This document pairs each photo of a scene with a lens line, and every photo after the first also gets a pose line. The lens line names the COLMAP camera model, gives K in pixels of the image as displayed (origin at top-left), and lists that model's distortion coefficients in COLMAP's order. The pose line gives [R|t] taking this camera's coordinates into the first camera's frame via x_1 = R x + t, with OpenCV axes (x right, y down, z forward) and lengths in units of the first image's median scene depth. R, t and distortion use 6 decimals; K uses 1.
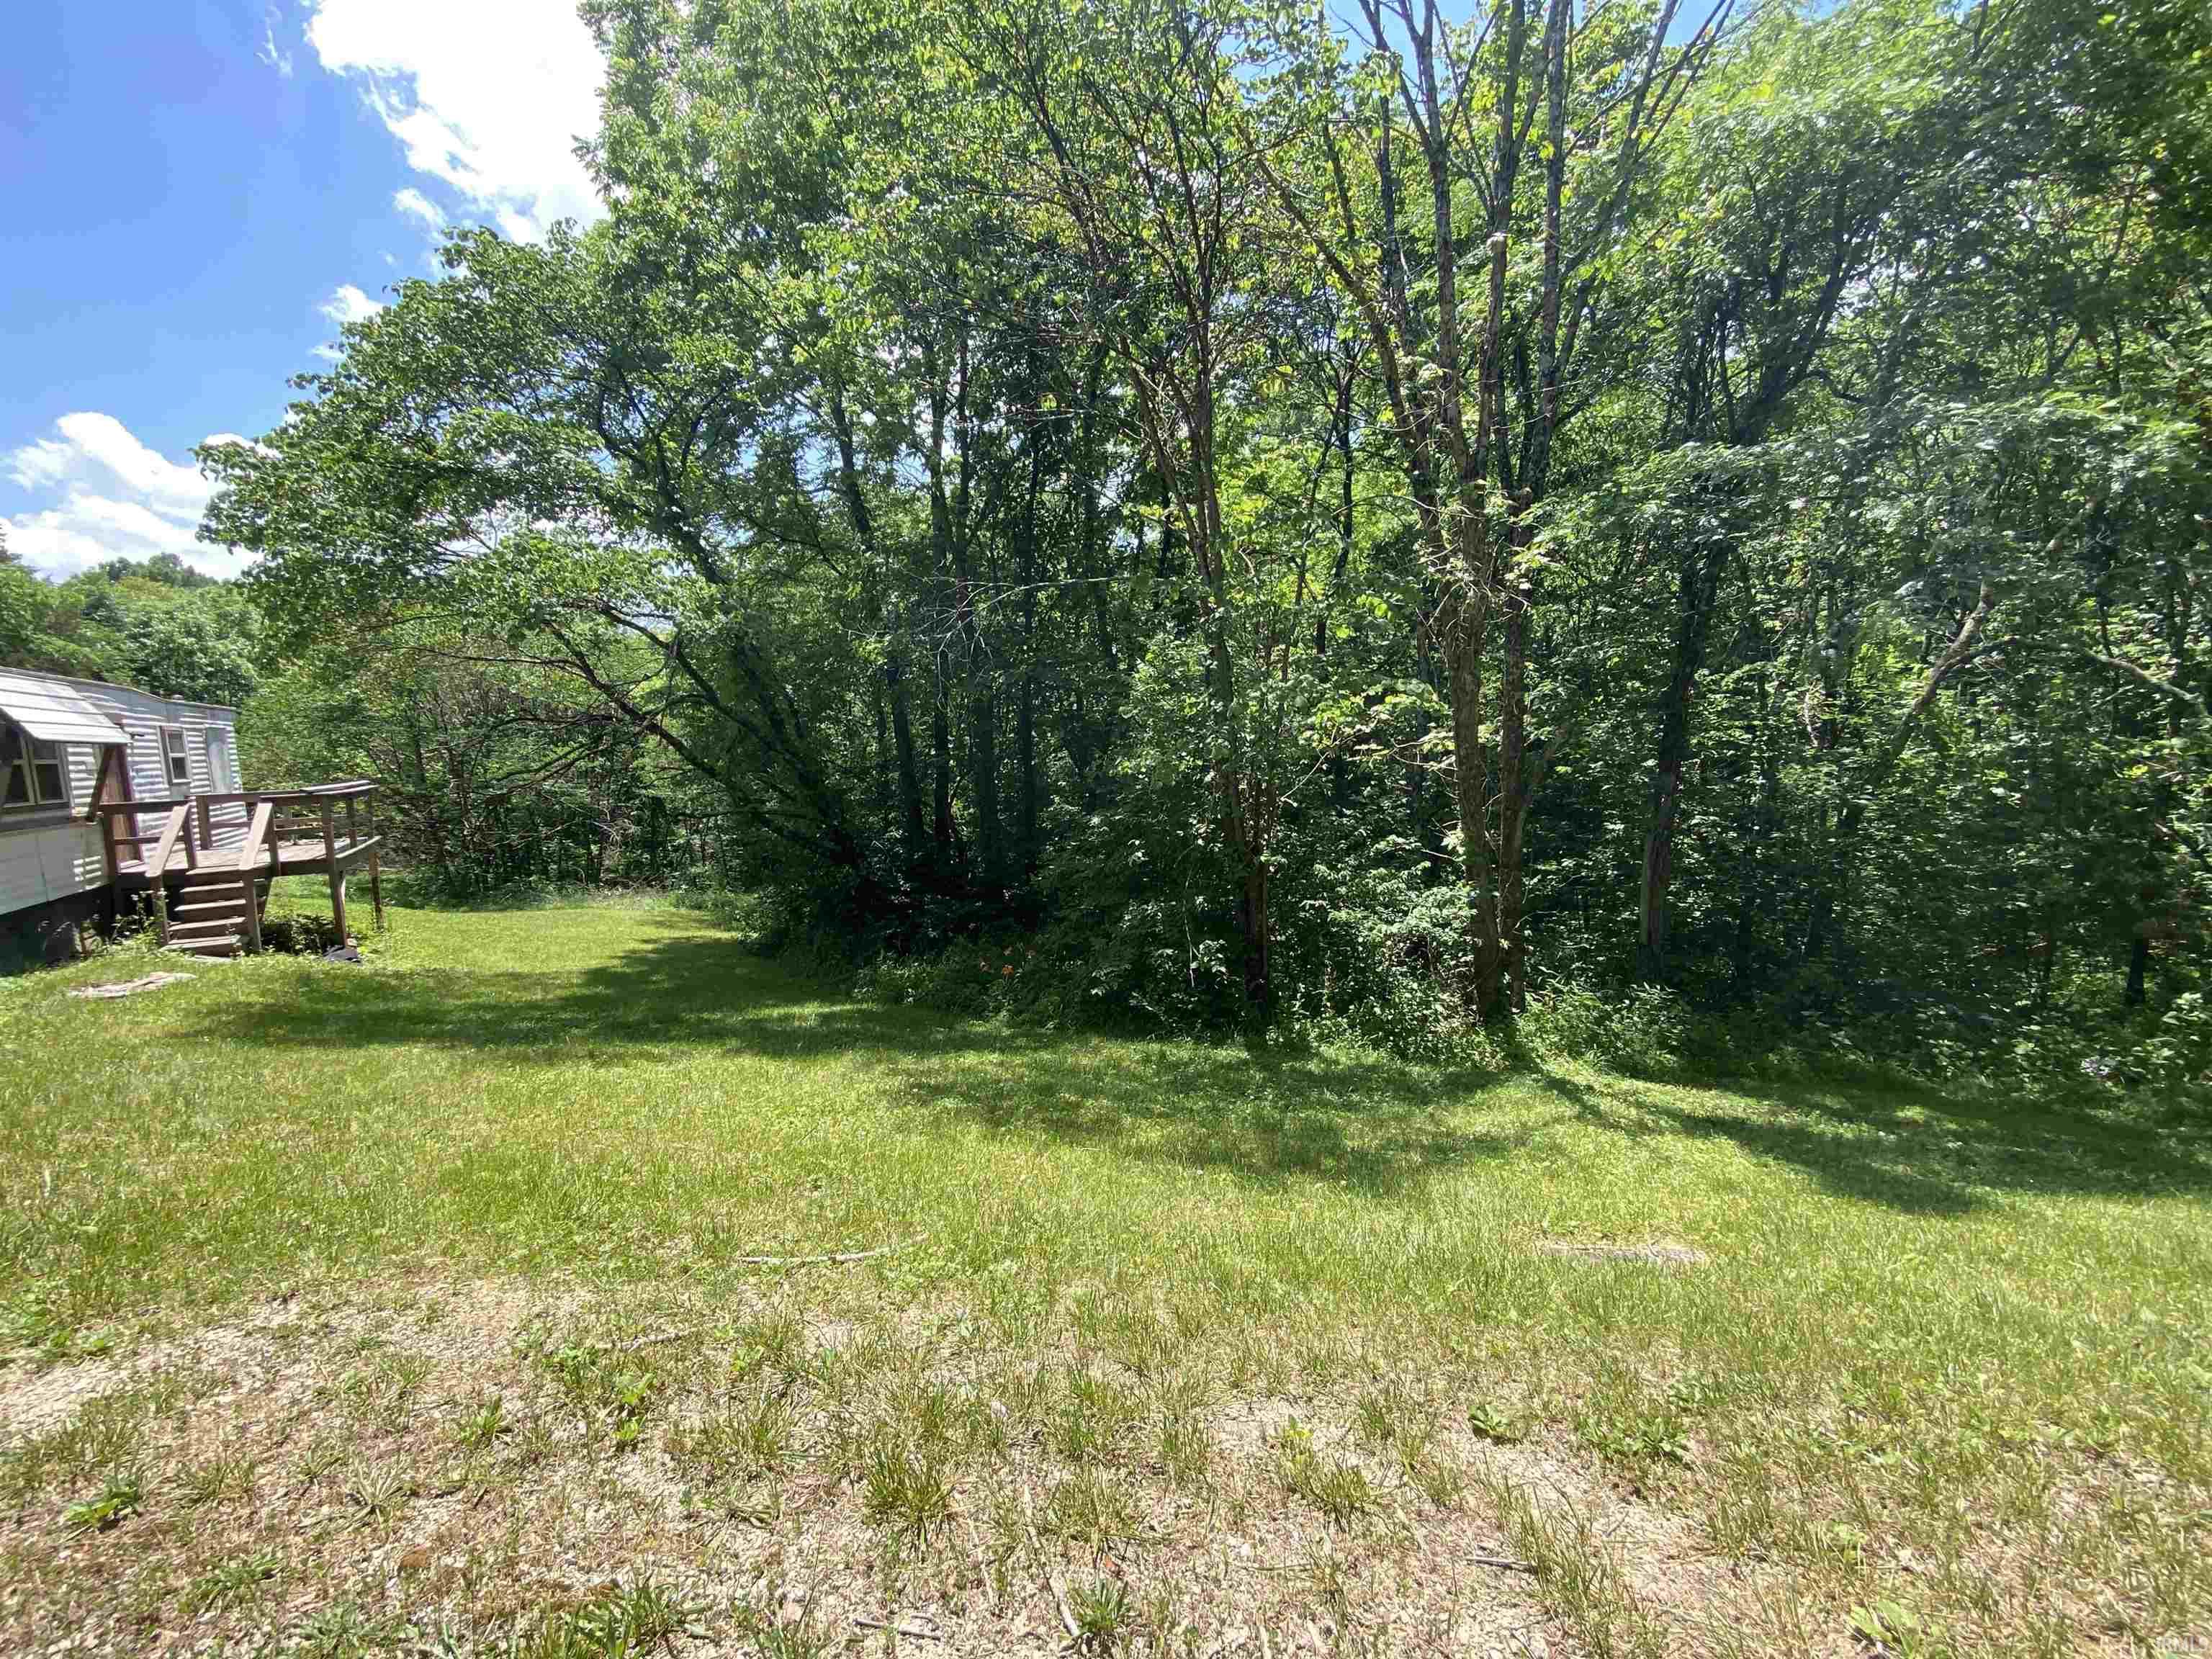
lens RADIAL K [[893.6, 0, 1103.8], [0, 893.6, 842.5], [0, 0, 1]] dist [0.032700, -0.025398]
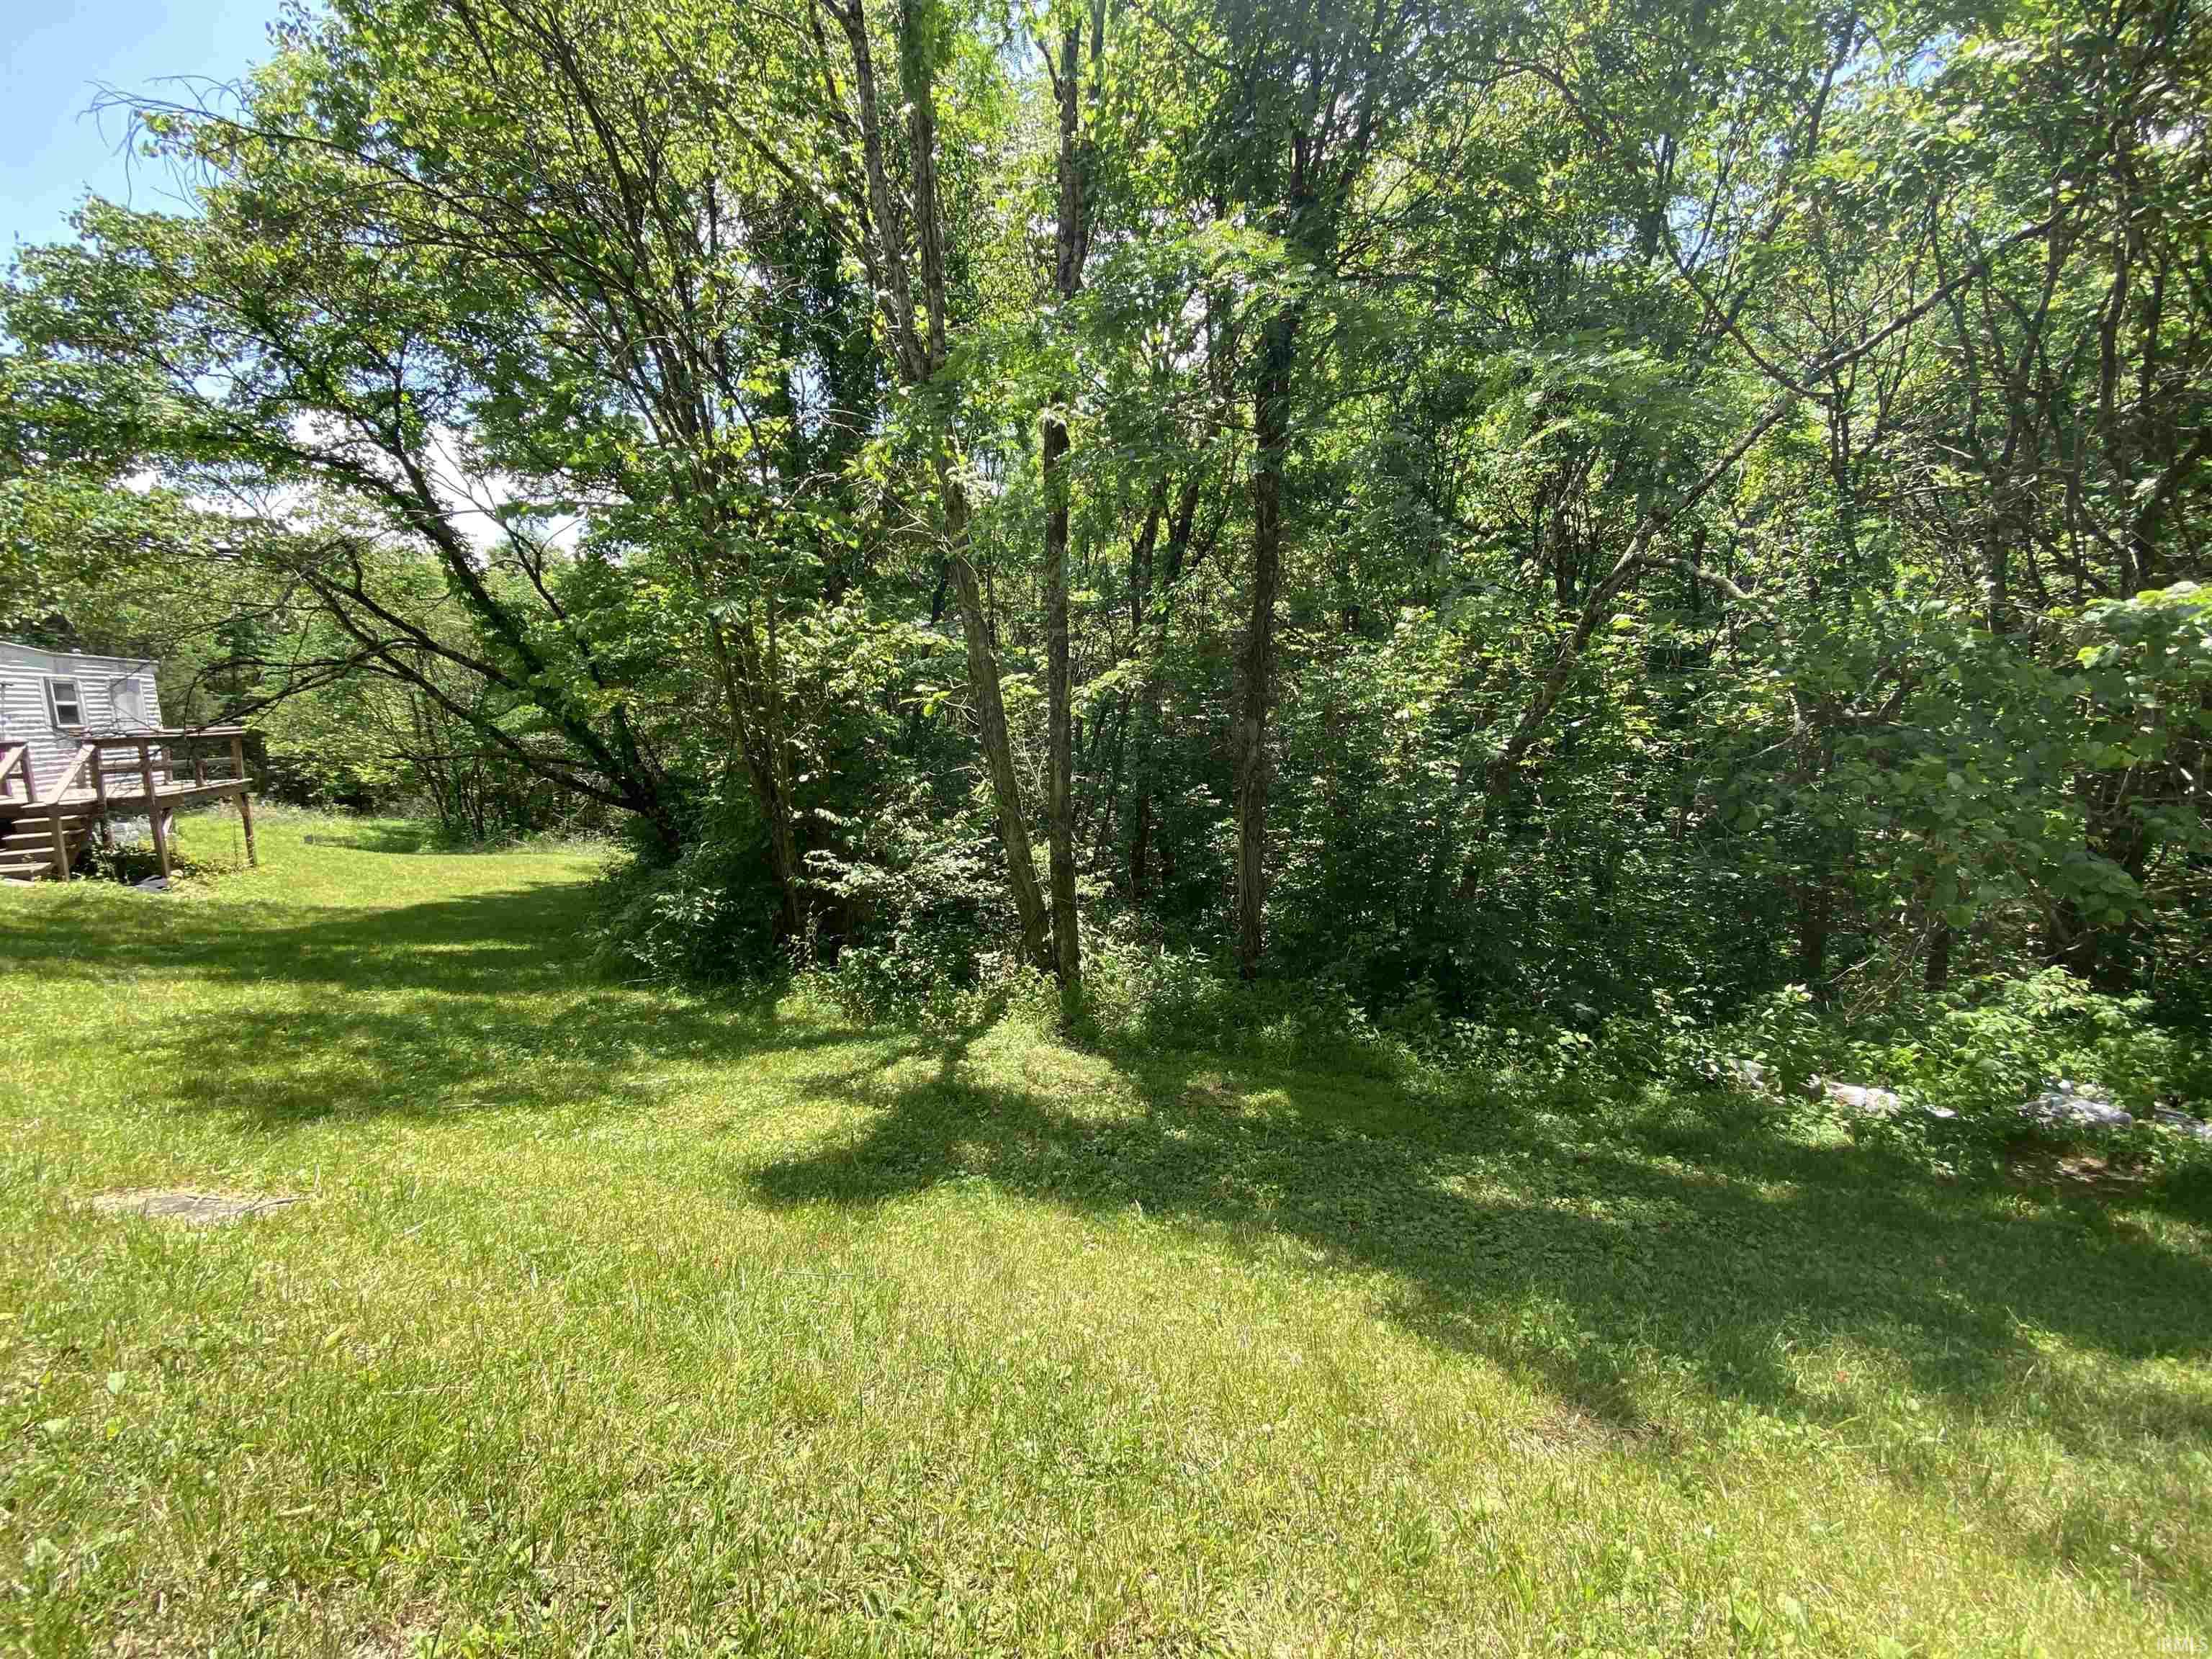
lens RADIAL K [[893.6, 0, 1103.8], [0, 893.6, 842.5], [0, 0, 1]] dist [0.032700, -0.025398]
pose [[0.992923, 0.023241, -0.116468, 0.461149], [-0.018537, 0.998974, 0.041311, 0.007351], [0.117308, -0.038860, 0.992335, 0.058620]]
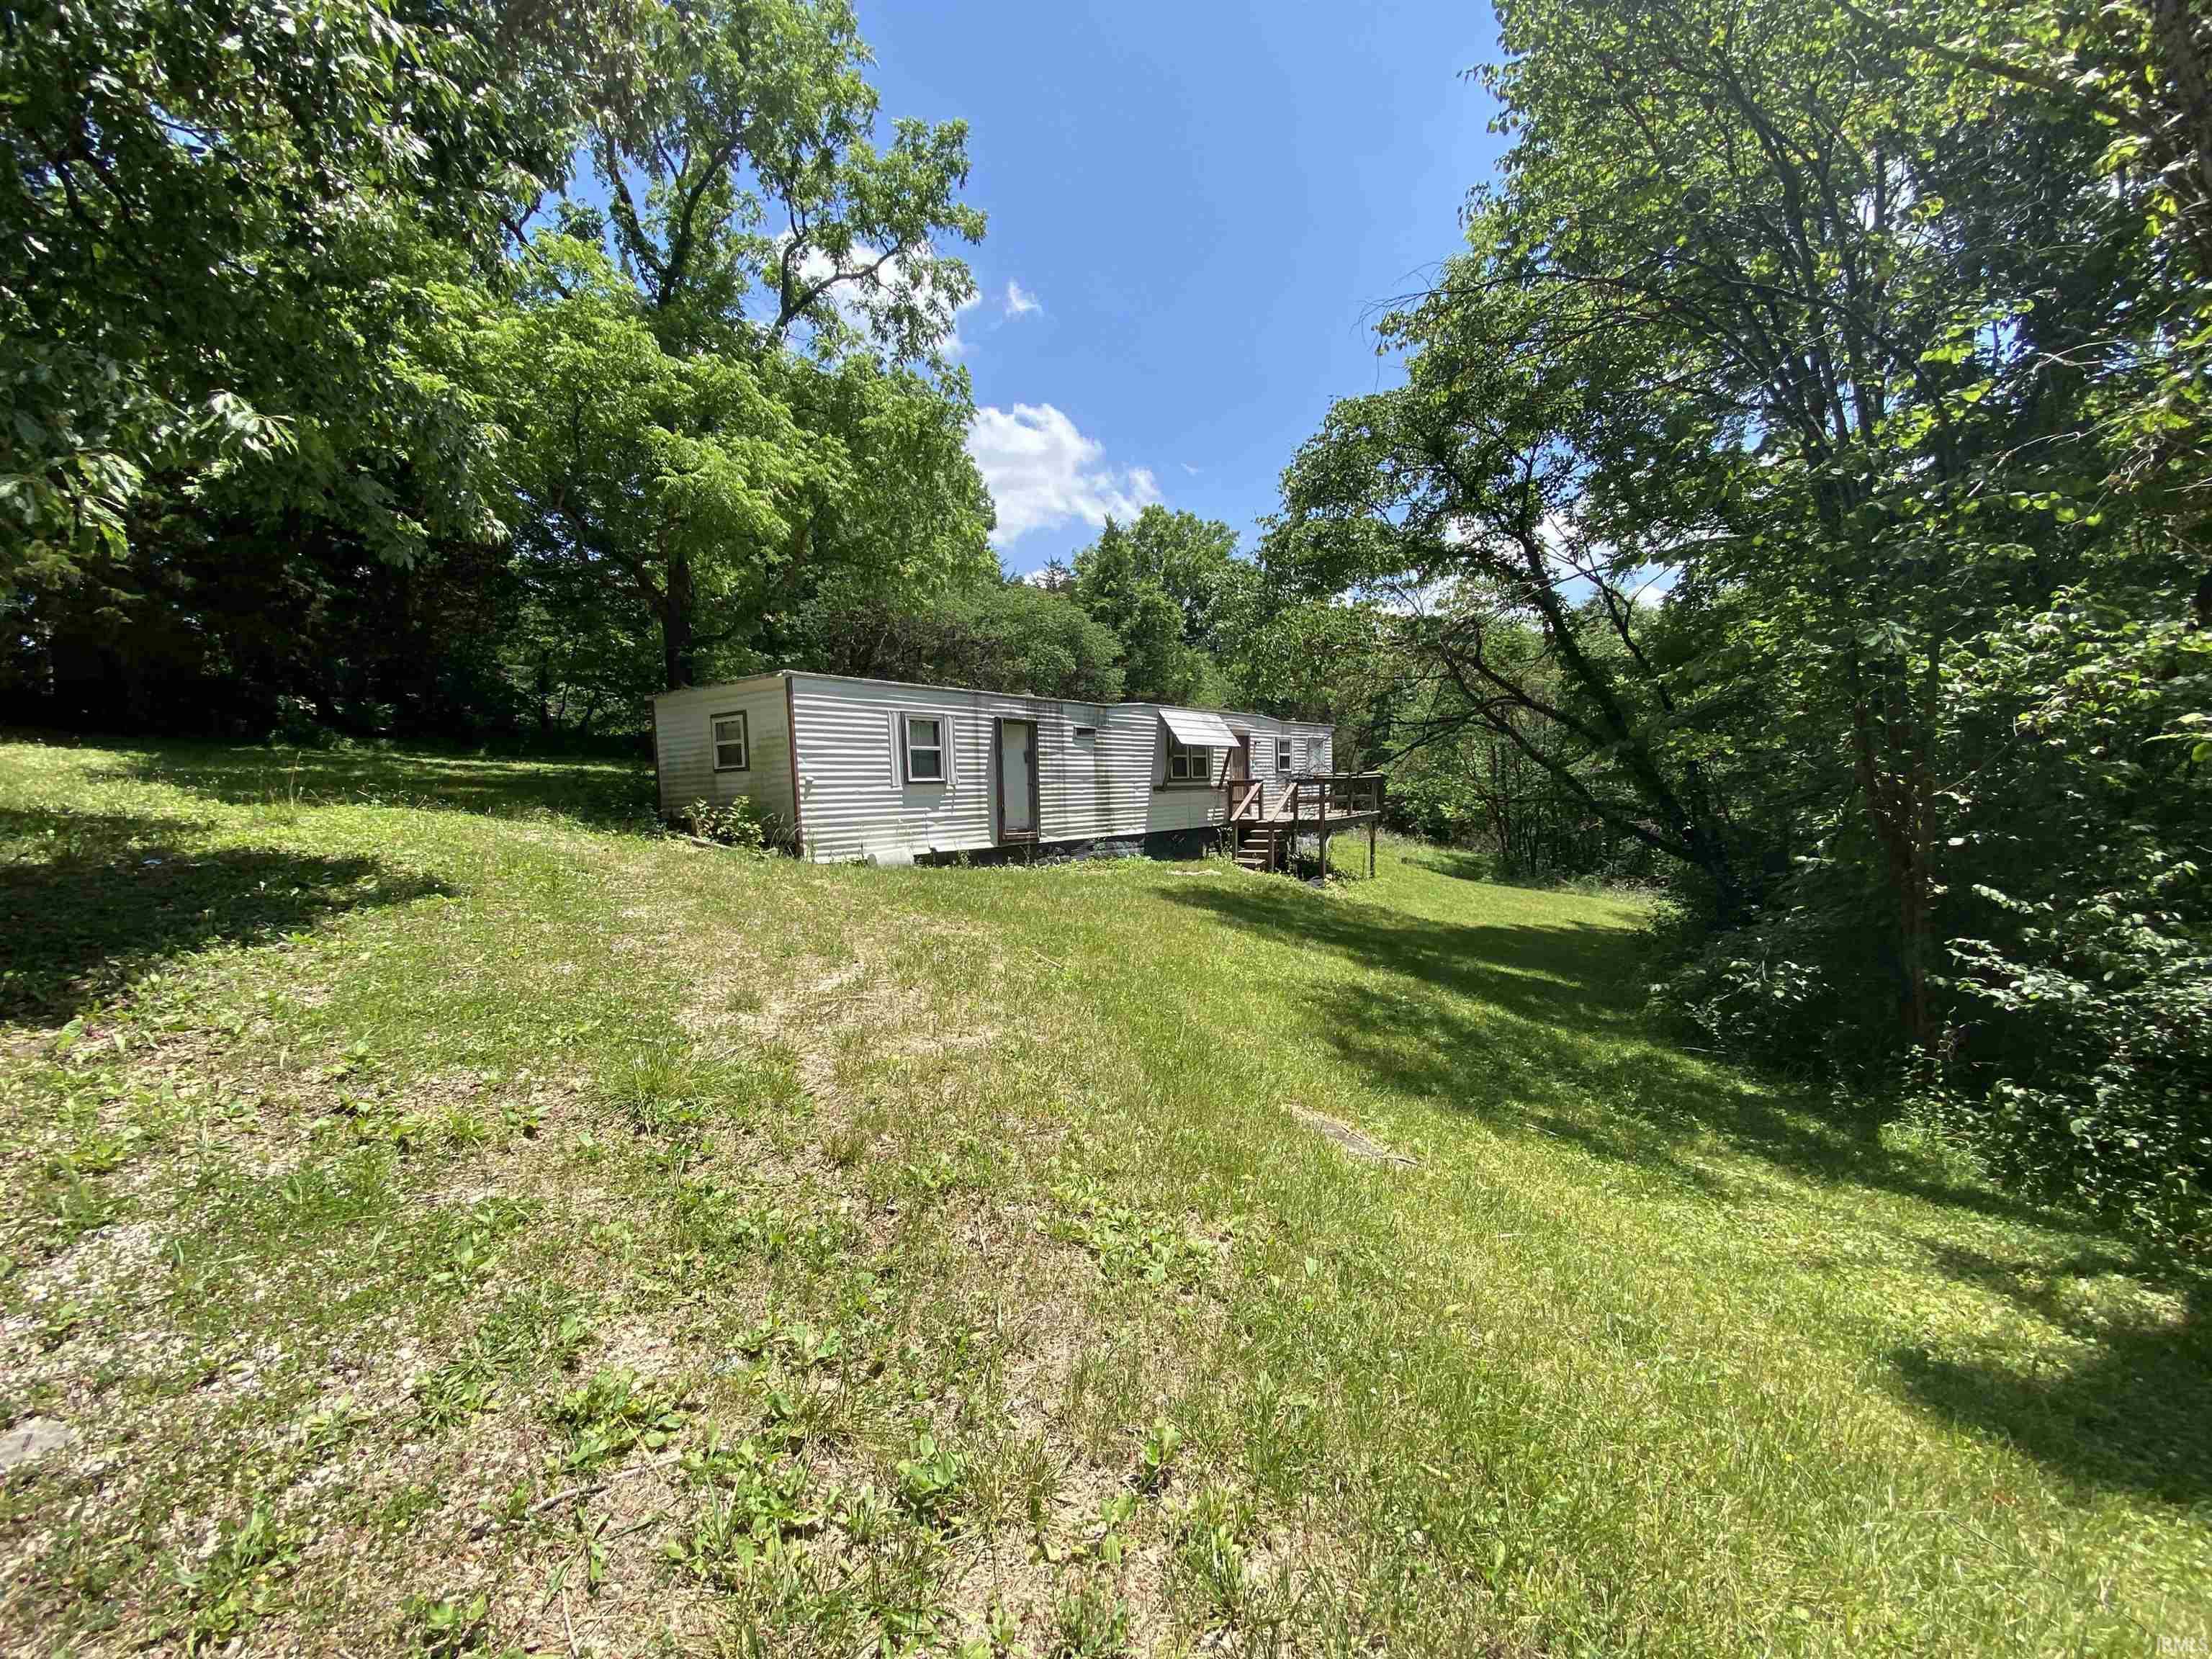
lens RADIAL K [[889.9, 0, 1104.9], [0, 889.9, 854.3], [0, 0, 1]] dist [0.016083, -0.018846]
pose [[0.394143, 0.098445, -0.913761, 0.437931], [-0.093221, 0.993401, 0.066815, 0.008652], [0.914309, 0.058847, 0.400719, 0.058167]]
